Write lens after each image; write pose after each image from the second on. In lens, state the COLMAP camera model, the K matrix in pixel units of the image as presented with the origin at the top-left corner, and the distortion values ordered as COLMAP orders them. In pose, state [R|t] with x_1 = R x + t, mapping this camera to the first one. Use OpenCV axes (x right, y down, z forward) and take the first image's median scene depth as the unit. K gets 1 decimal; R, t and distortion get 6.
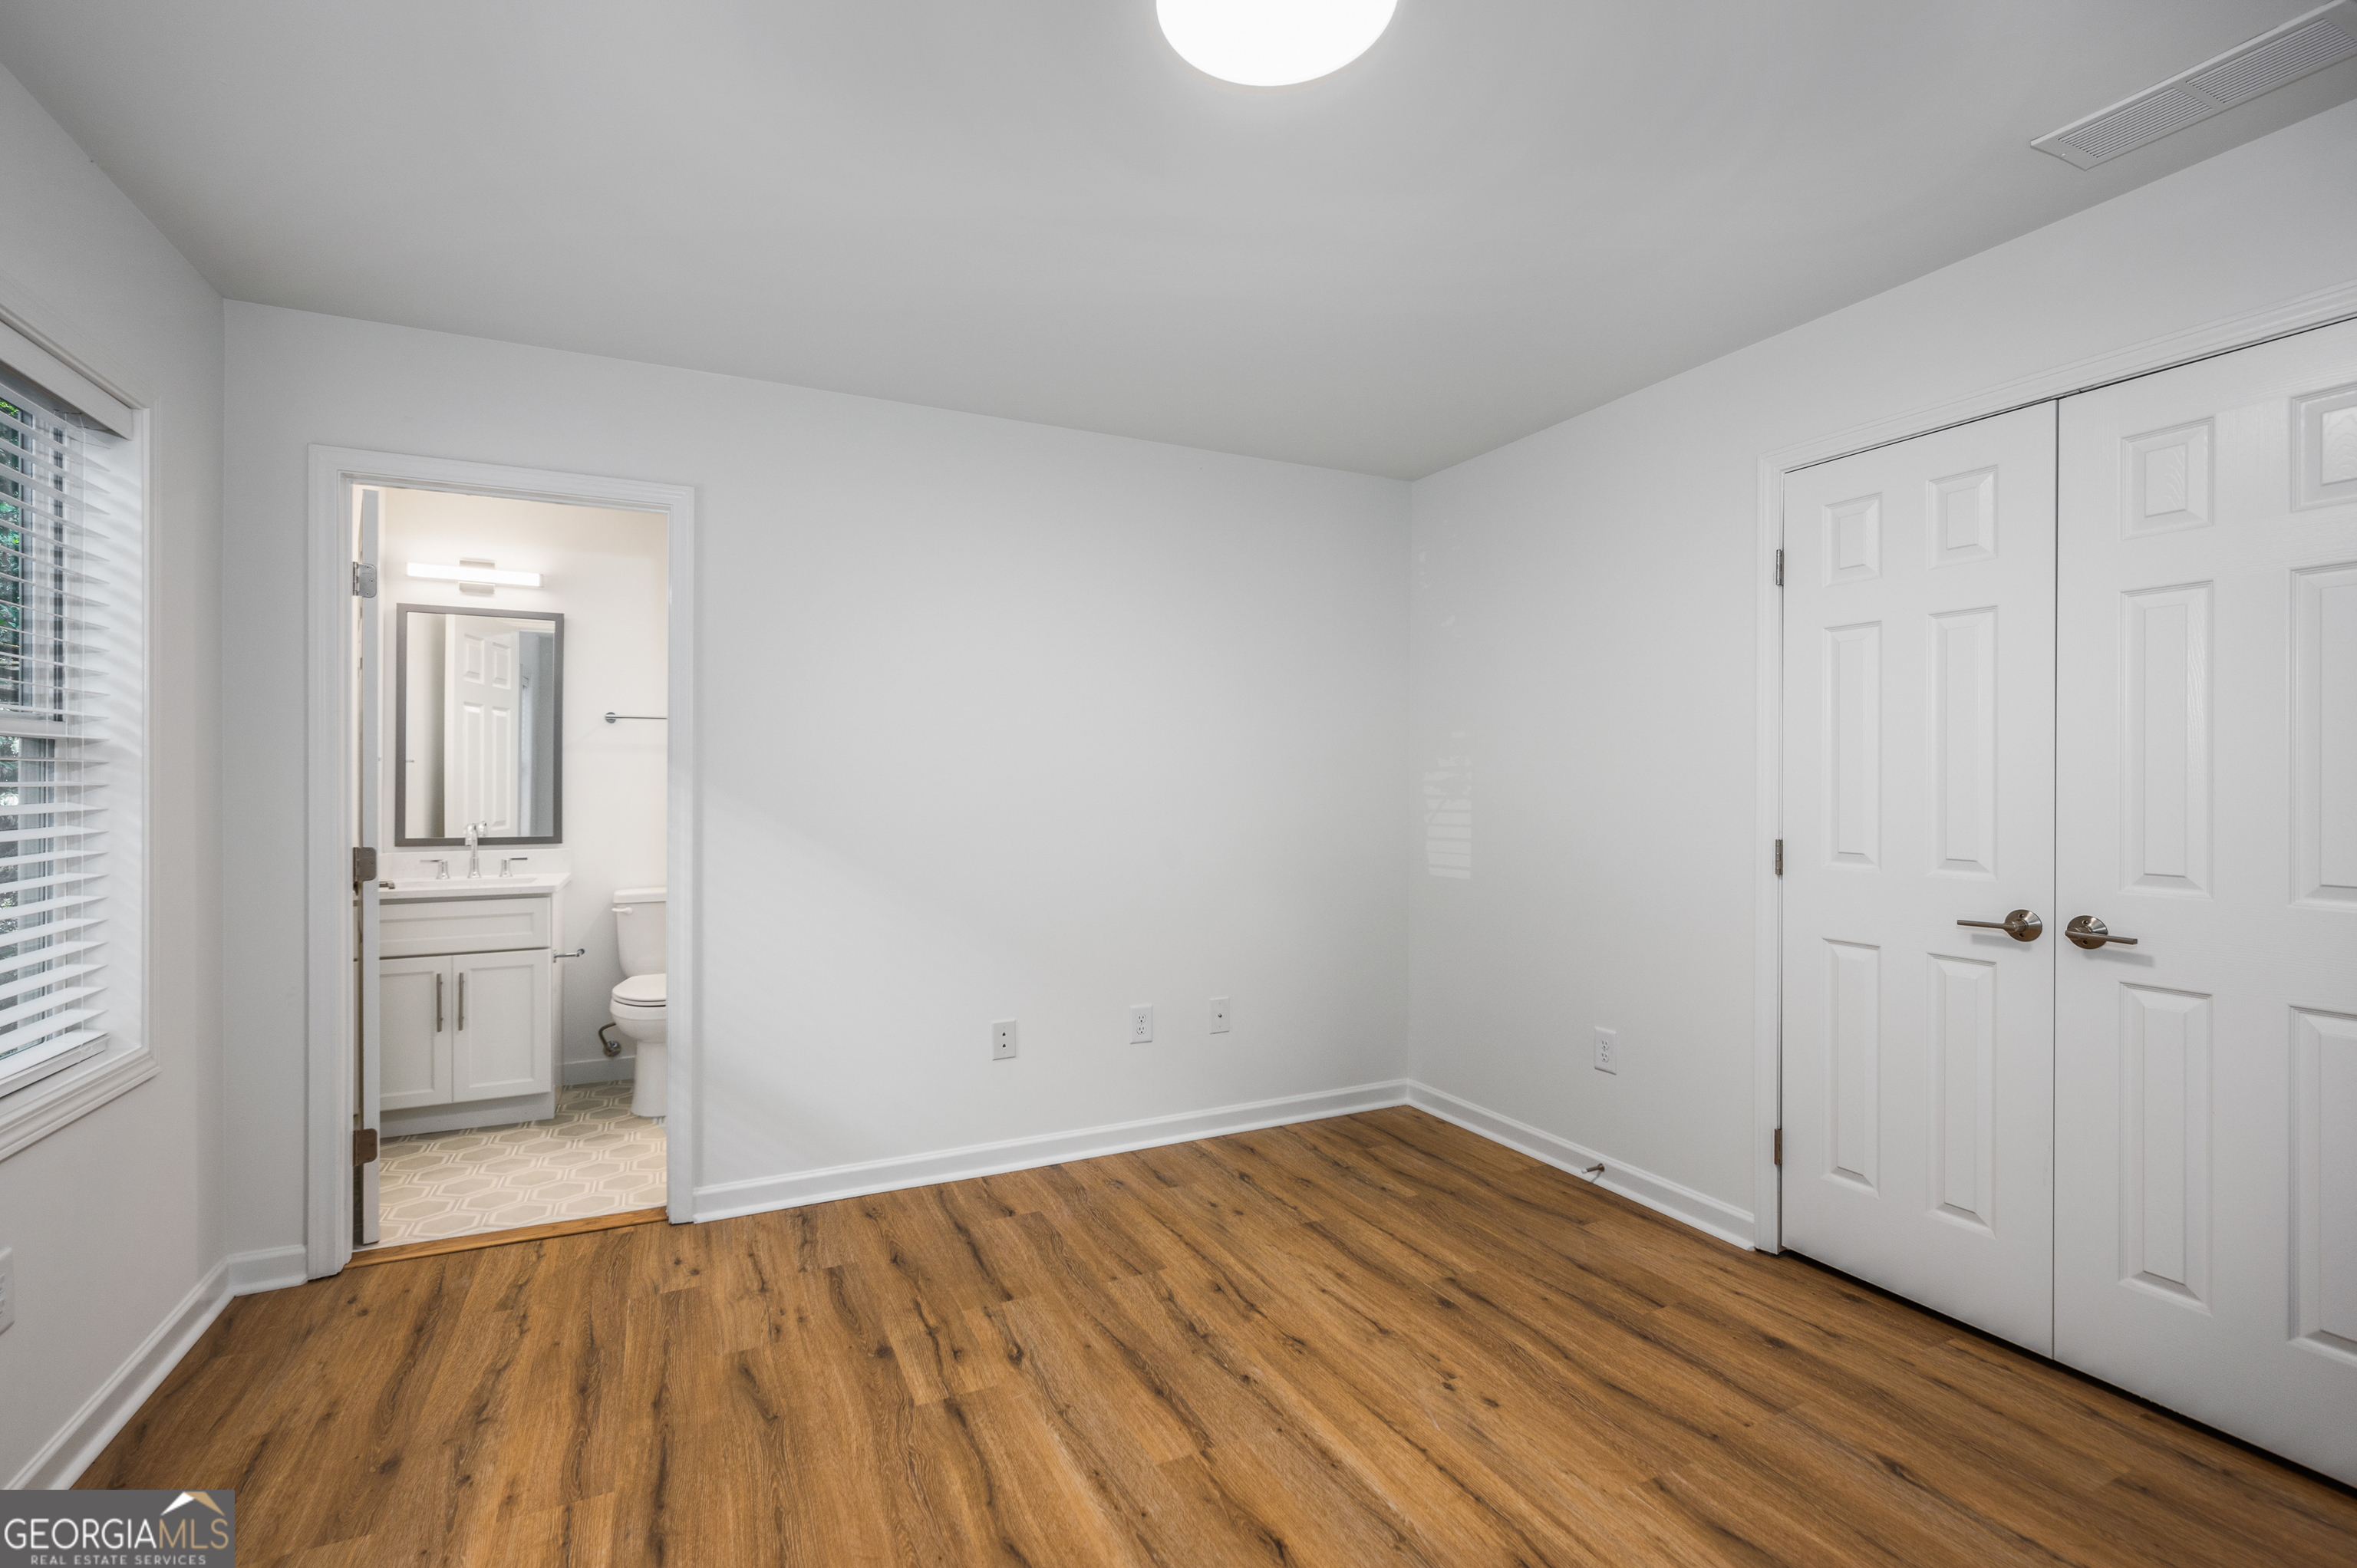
lens RADIAL K [[1054.8, 0, 1178.5], [0, 1054.8, 784.0], [0, 0, 1]] dist [-0.000283, -0.000037]
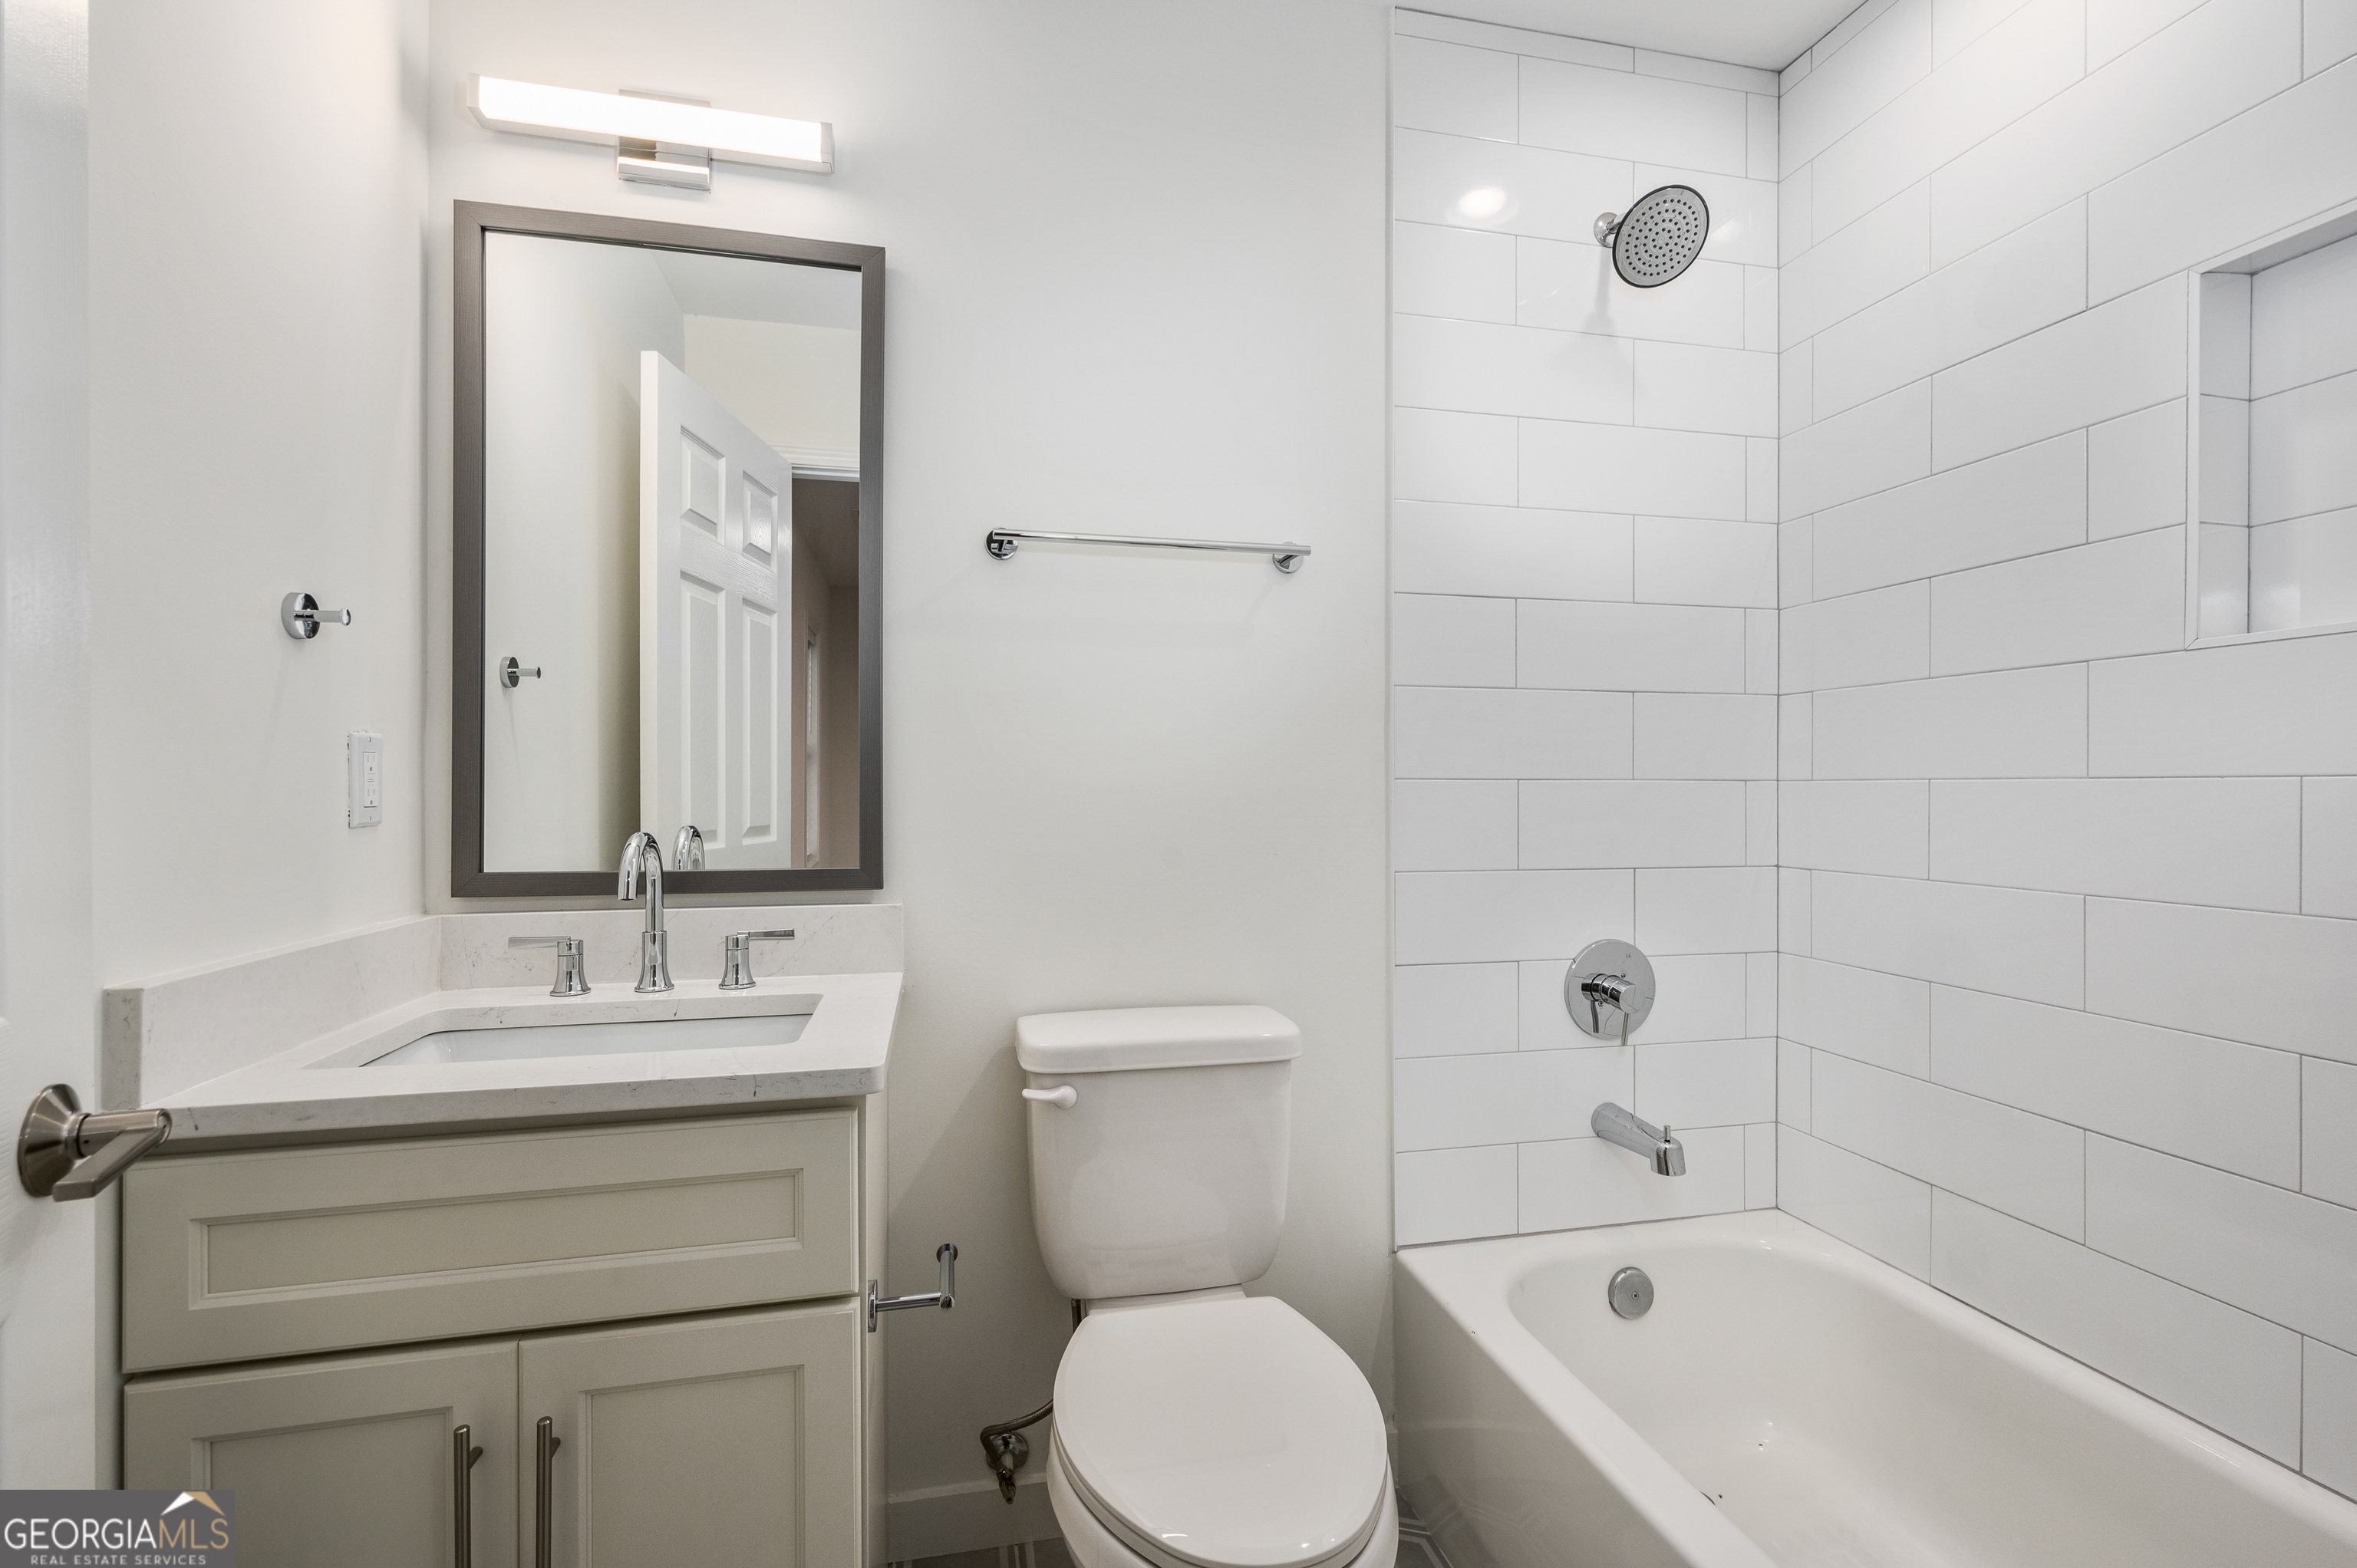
lens RADIAL K [[1074.6, 0, 1175.6], [0, 1074.6, 810.3], [0, 0, 1]] dist [-0.000778, -0.000041]
pose [[0.971902, -0.001823, -0.235379, -0.443009], [0.003235, 0.999979, 0.005616, 0.030525], [0.235364, -0.006219, 0.971887, 0.737582]]
